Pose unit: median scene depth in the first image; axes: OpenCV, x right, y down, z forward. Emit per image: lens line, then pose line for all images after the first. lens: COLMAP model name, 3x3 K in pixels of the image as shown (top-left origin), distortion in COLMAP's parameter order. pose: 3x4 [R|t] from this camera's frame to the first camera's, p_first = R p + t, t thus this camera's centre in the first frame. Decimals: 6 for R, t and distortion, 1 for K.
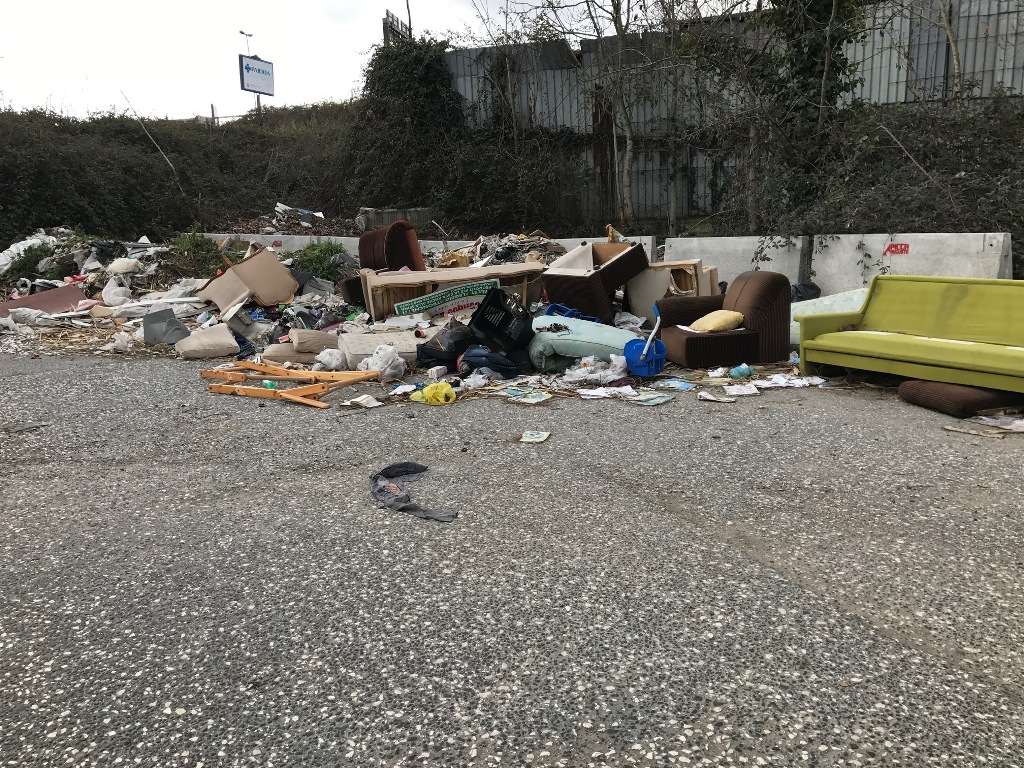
lens RADIAL K [[840.0, 0, 512.3], [0, 840.0, 380.6], [0, 0, 1]] dist [0.026215, -0.004078]
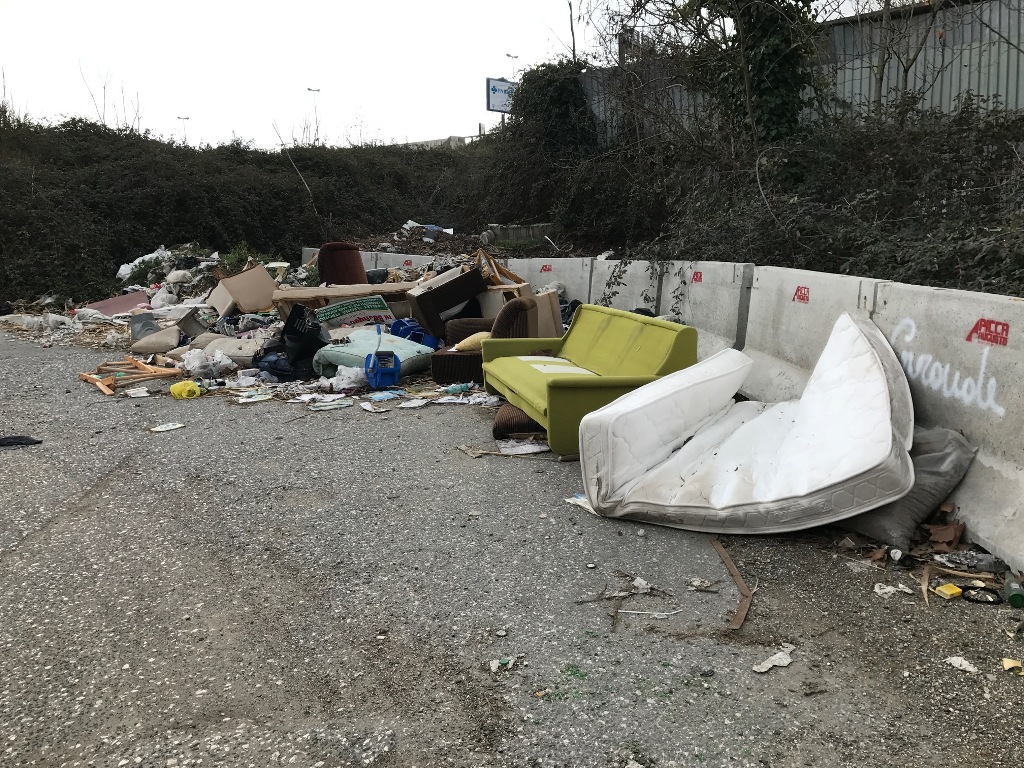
lens RADIAL K [[840.0, 0, 510.3], [0, 840.0, 386.8], [0, 0, 1]] dist [0.026215, -0.004078]
pose [[0.948340, 0.058101, -0.311891, 0.197310], [-0.059397, 0.998220, 0.005350, -0.005953], [0.311647, 0.013452, 0.950103, -0.005454]]
